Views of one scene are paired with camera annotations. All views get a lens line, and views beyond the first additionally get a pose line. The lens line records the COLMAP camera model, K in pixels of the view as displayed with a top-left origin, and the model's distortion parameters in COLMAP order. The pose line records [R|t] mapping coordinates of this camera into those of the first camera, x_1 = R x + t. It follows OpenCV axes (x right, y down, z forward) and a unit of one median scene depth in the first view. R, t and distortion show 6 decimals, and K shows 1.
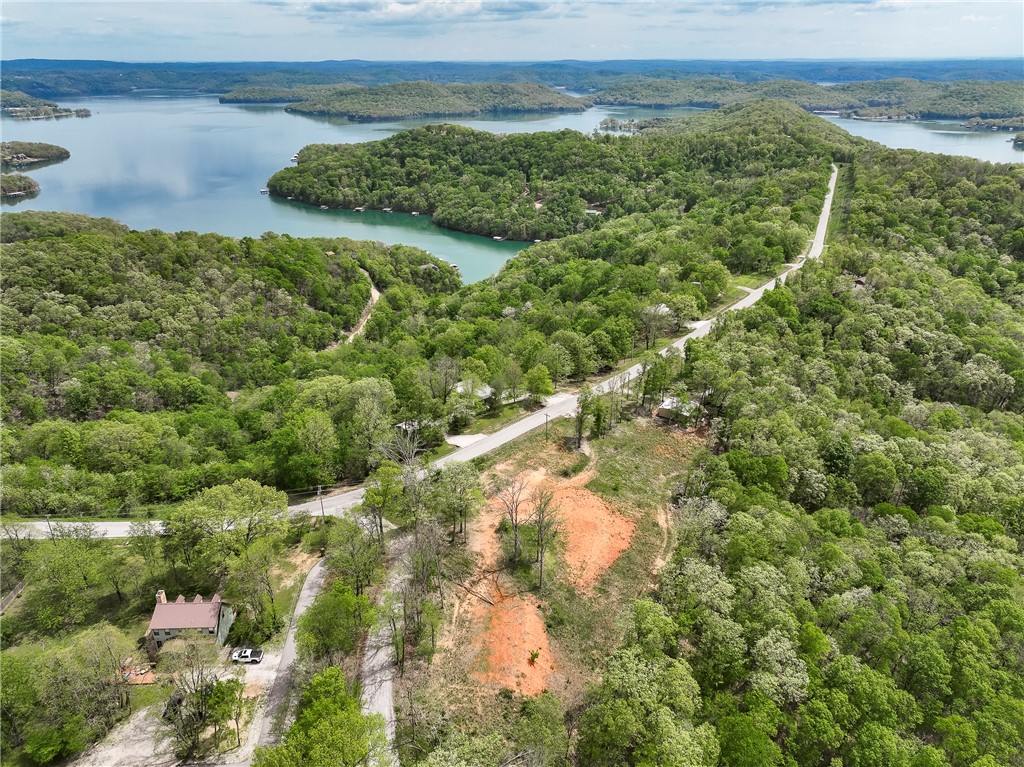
lens RADIAL K [[746.7, 0, 509.8], [0, 746.7, 369.6], [0, 0, 1]] dist [0.006996, 0.006107]
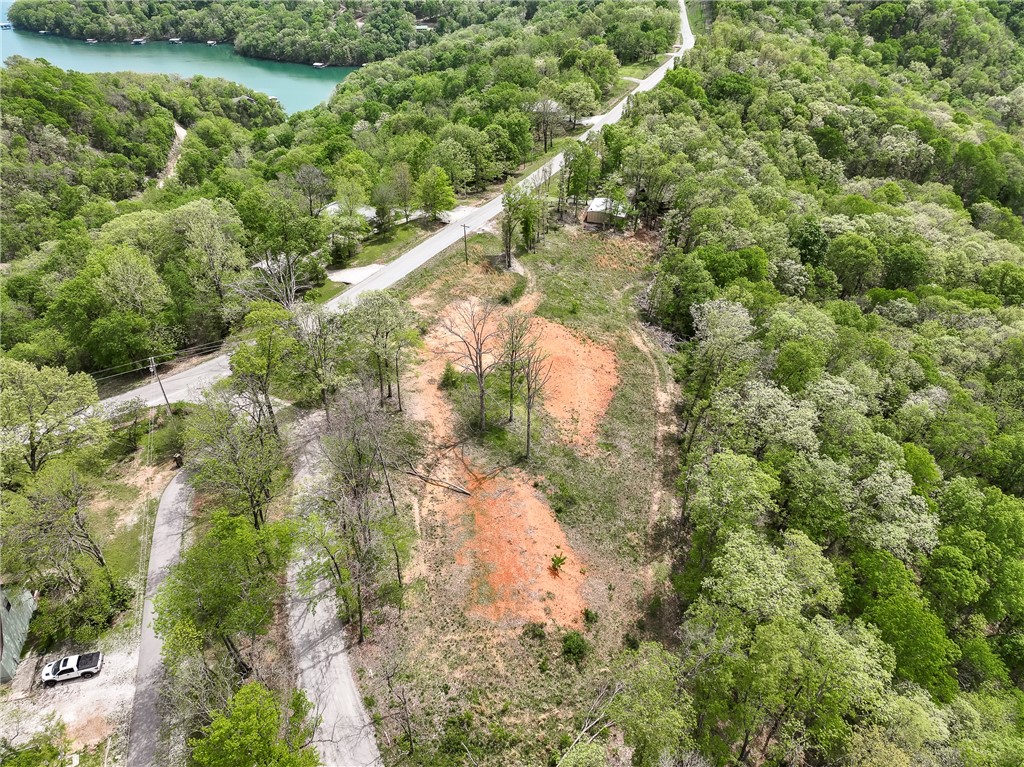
lens RADIAL K [[723.5, 0, 512.0], [0, 723.5, 383.5], [0, 0, 1]] dist [0.007137, 0.007182]
pose [[0.969281, -0.145509, 0.198297, -0.061966], [0.099772, 0.969527, 0.223745, 0.050739], [-0.224811, -0.197088, 0.954262, 0.253110]]
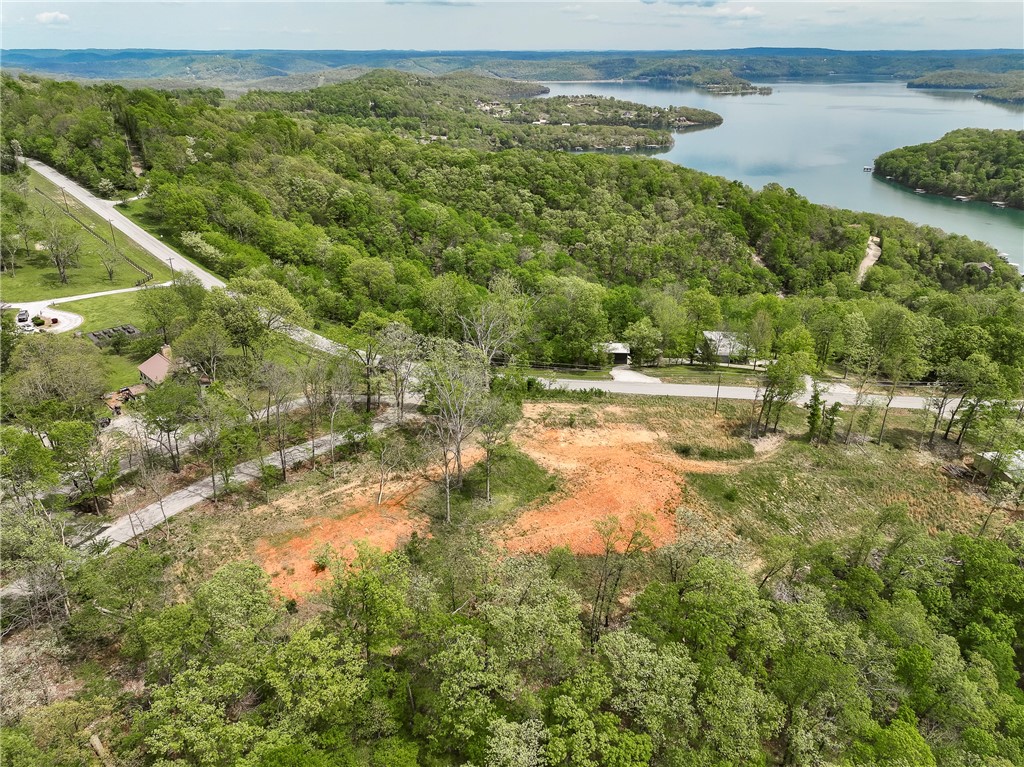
lens RADIAL K [[746.7, 0, 509.8], [0, 746.7, 369.6], [0, 0, 1]] dist [0.006996, 0.006107]
pose [[0.659861, 0.301032, -0.688450, 0.363172], [-0.296426, 0.946218, 0.129627, 0.021369], [0.690445, 0.118538, 0.713606, 0.321974]]
